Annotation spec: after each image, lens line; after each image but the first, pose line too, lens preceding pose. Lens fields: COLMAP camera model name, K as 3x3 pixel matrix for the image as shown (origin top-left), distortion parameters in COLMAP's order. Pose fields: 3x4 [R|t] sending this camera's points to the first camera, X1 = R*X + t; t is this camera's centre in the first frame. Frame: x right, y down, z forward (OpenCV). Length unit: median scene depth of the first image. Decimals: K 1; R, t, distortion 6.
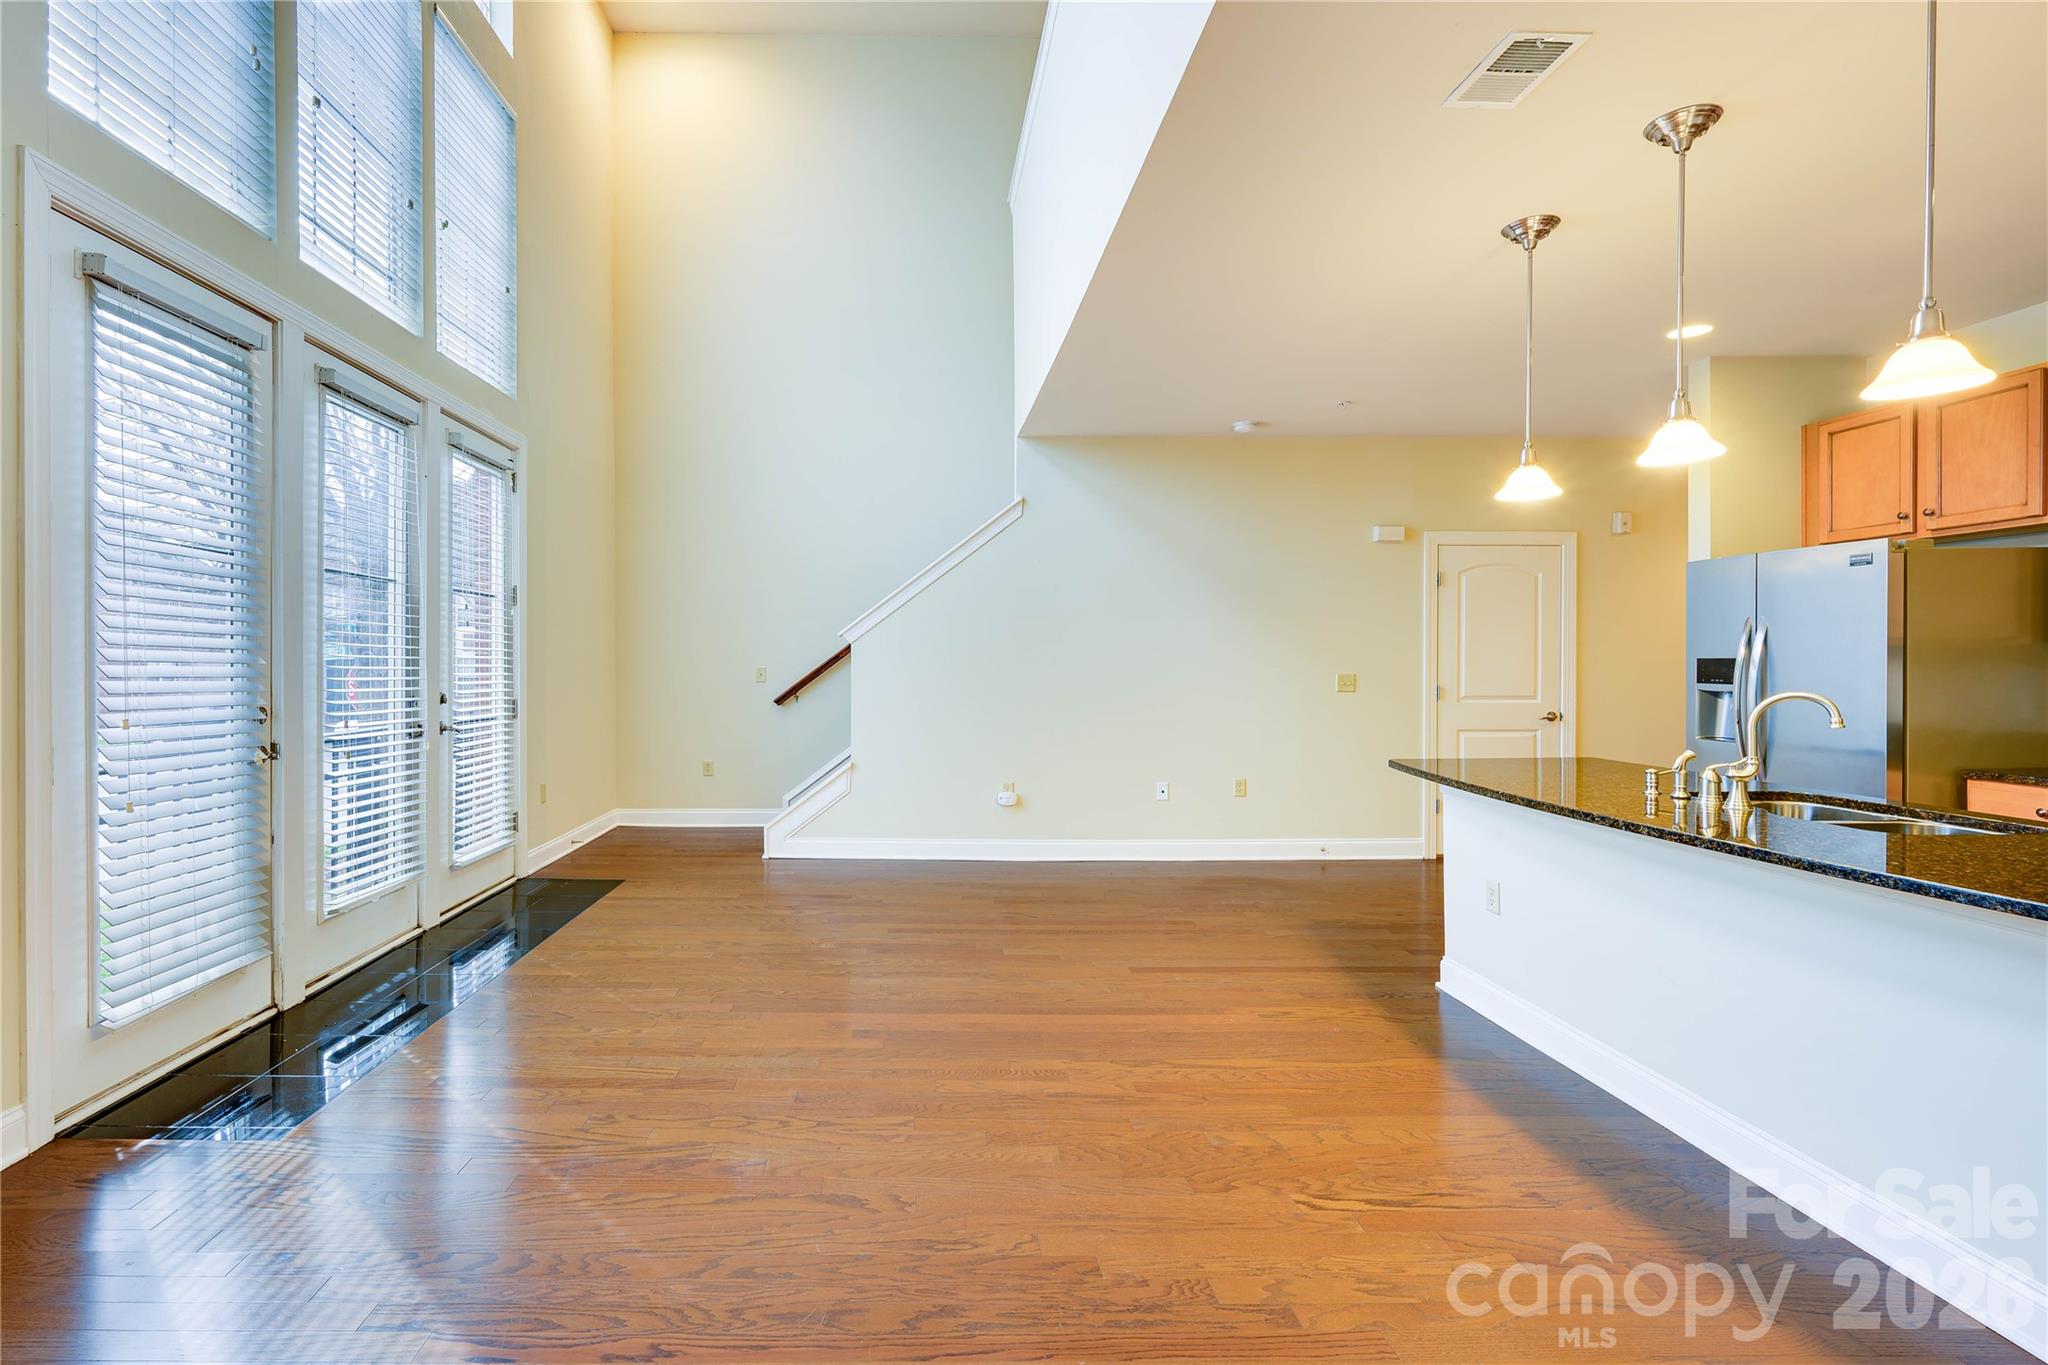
lens RADIAL K [[925.2, 0, 920.3], [0, 925.2, 663.1], [0, 0, 1]] dist [0.001612, -0.000800]
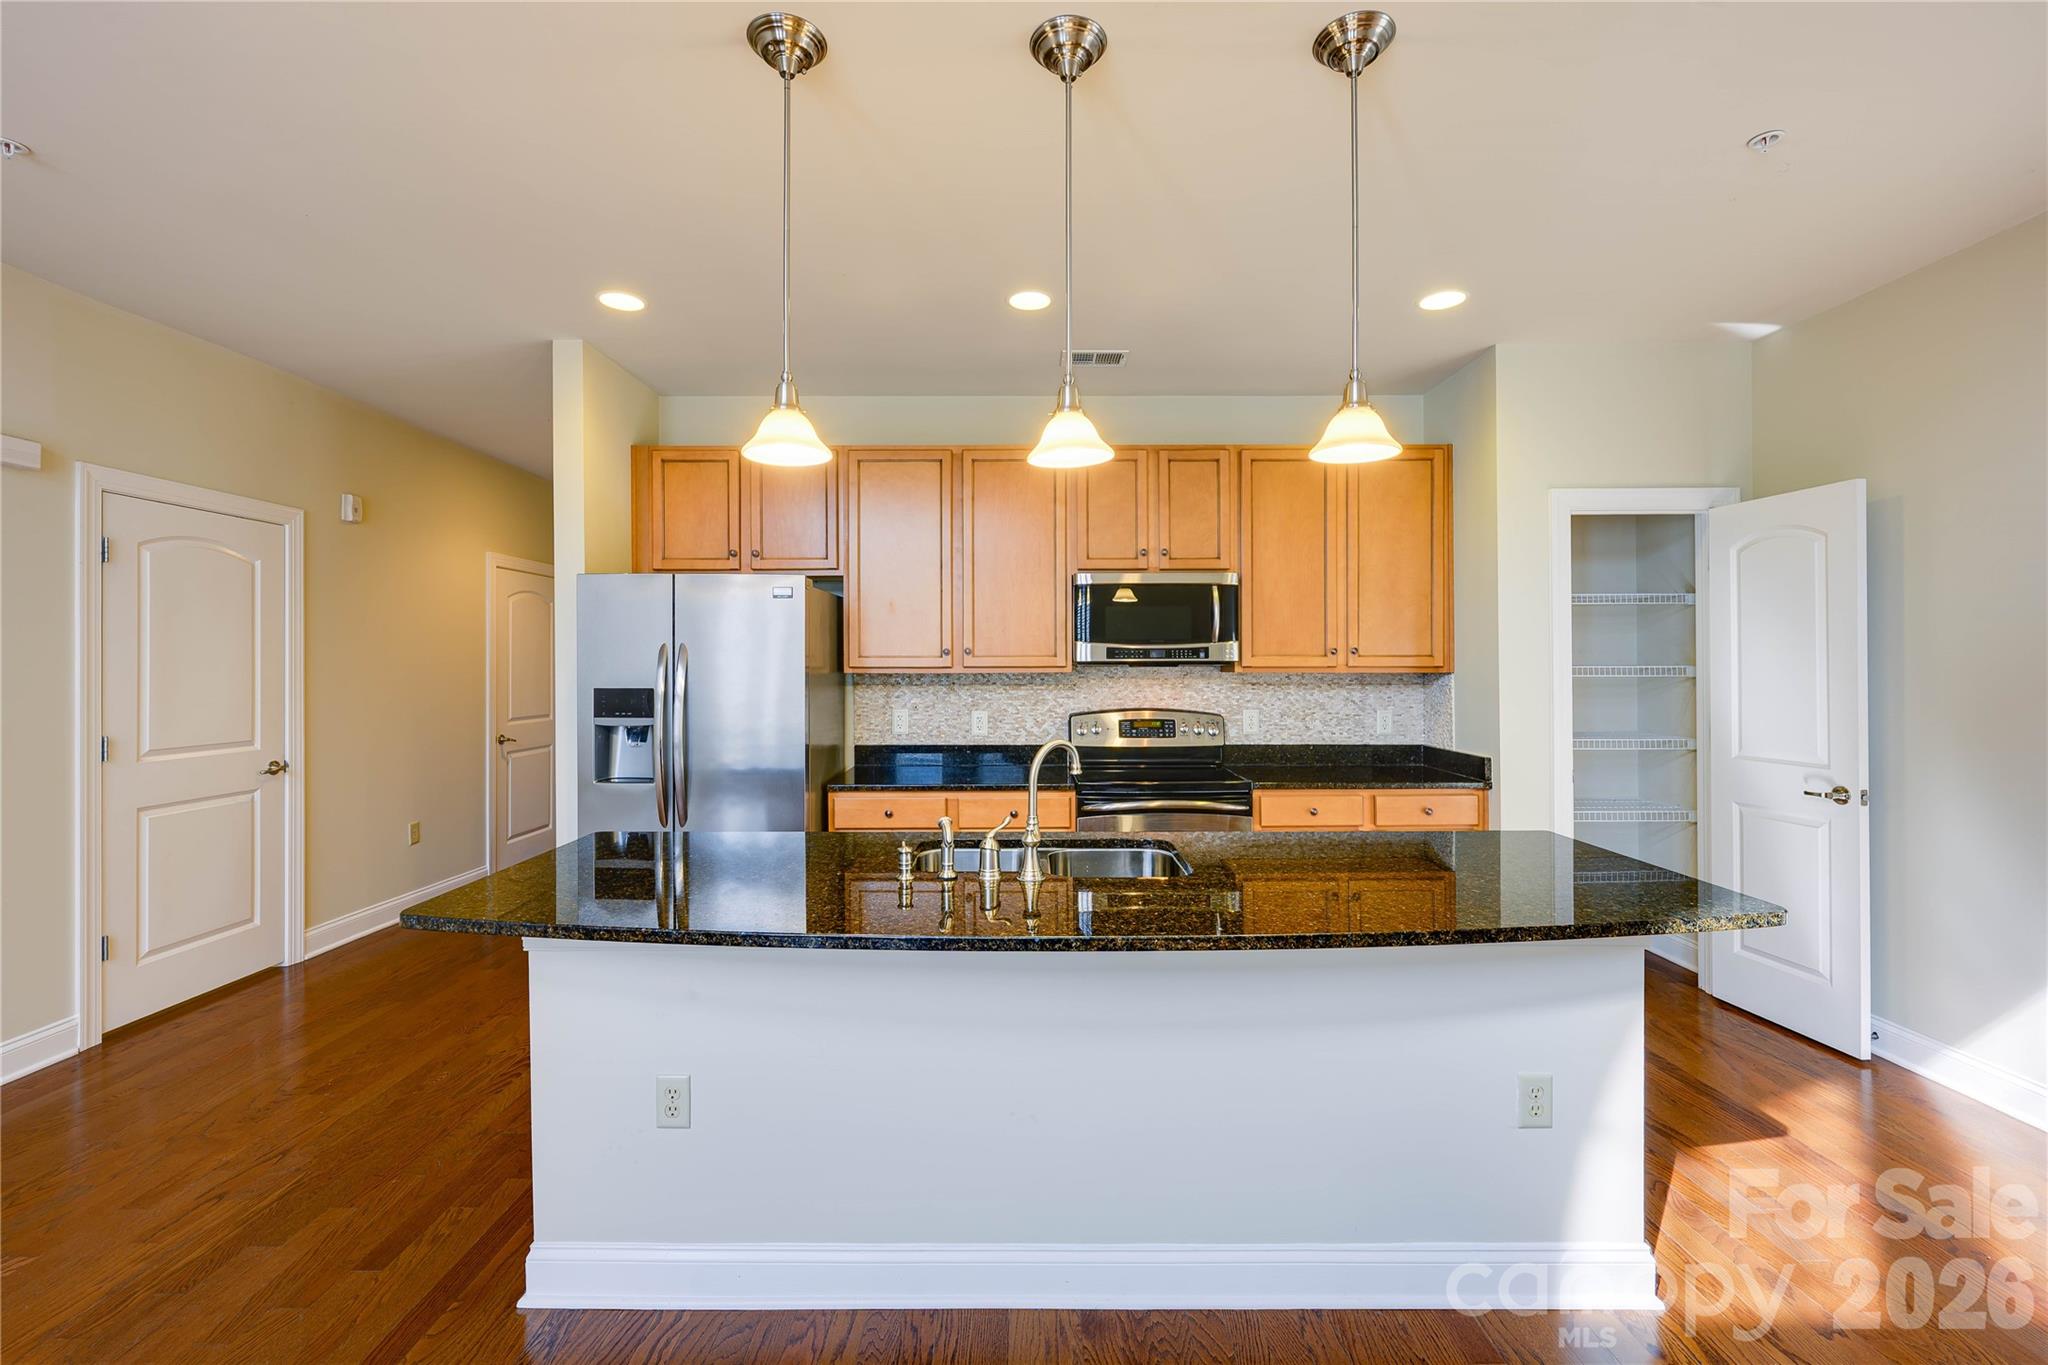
lens RADIAL K [[877.4, 0, 1027.8], [0, 877.4, 667.4], [0, 0, 1]] dist [-0.003748, -0.000585]
pose [[0.007112, -0.002533, 0.999972, 0.046173], [0.001690, 0.999995, 0.002521, -0.032459], [-0.999973, 0.001672, 0.007116, 0.742118]]
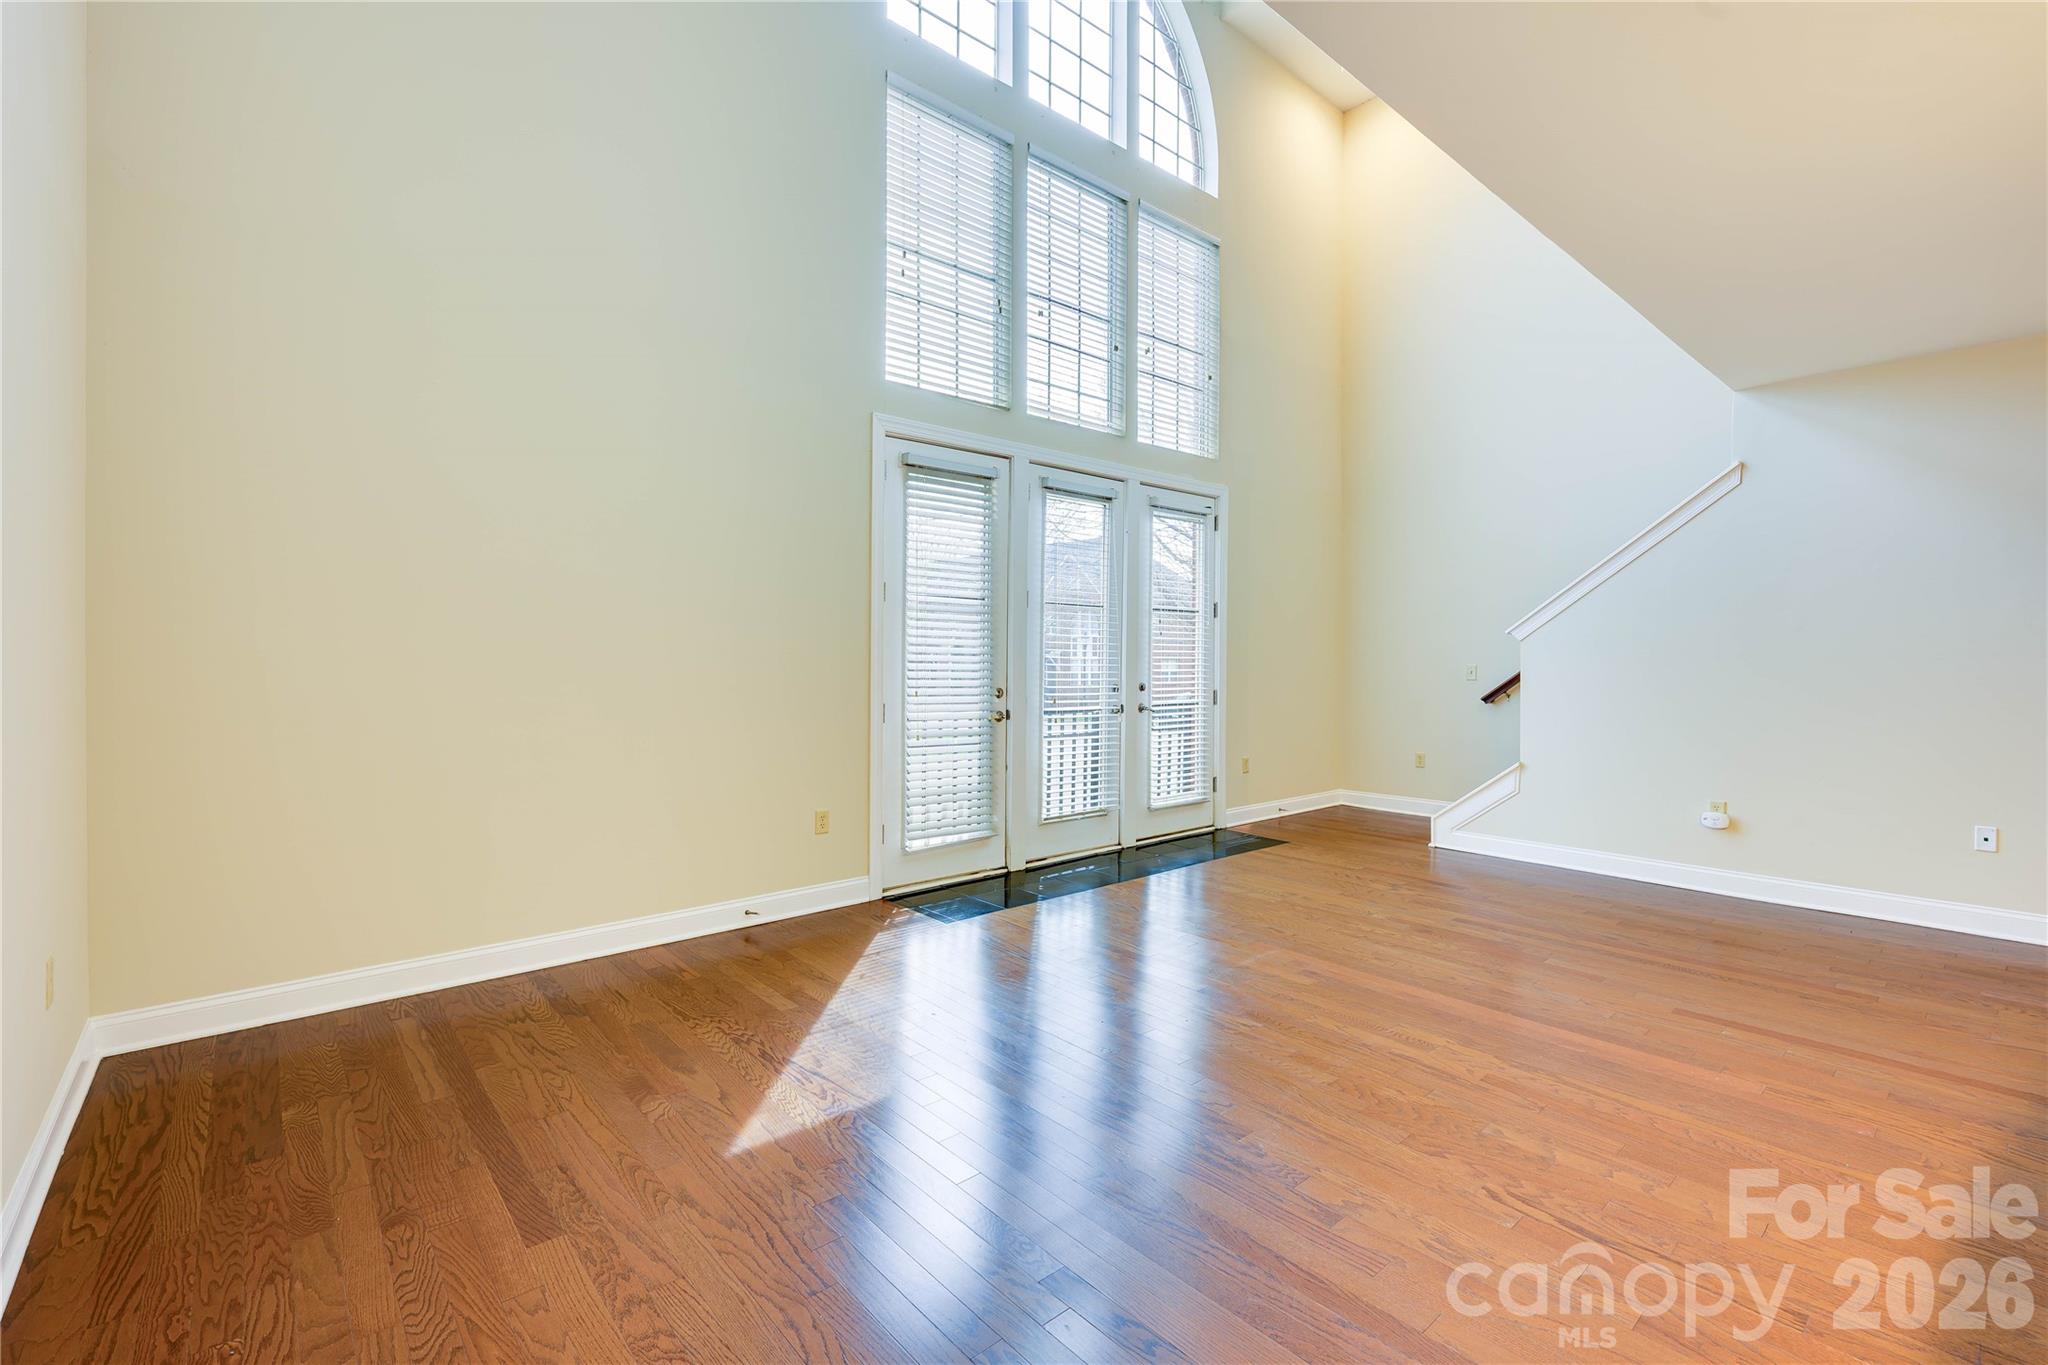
lens RADIAL K [[889.0, 0, 1036.3], [0, 889.0, 655.3], [0, 0, 1]] dist [0.000421, 0.000322]
pose [[0.654219, -0.008486, -0.756258, 0.525533], [0.002450, 0.999956, -0.009101, 0.001808], [0.756301, 0.004101, 0.654211, -0.010868]]
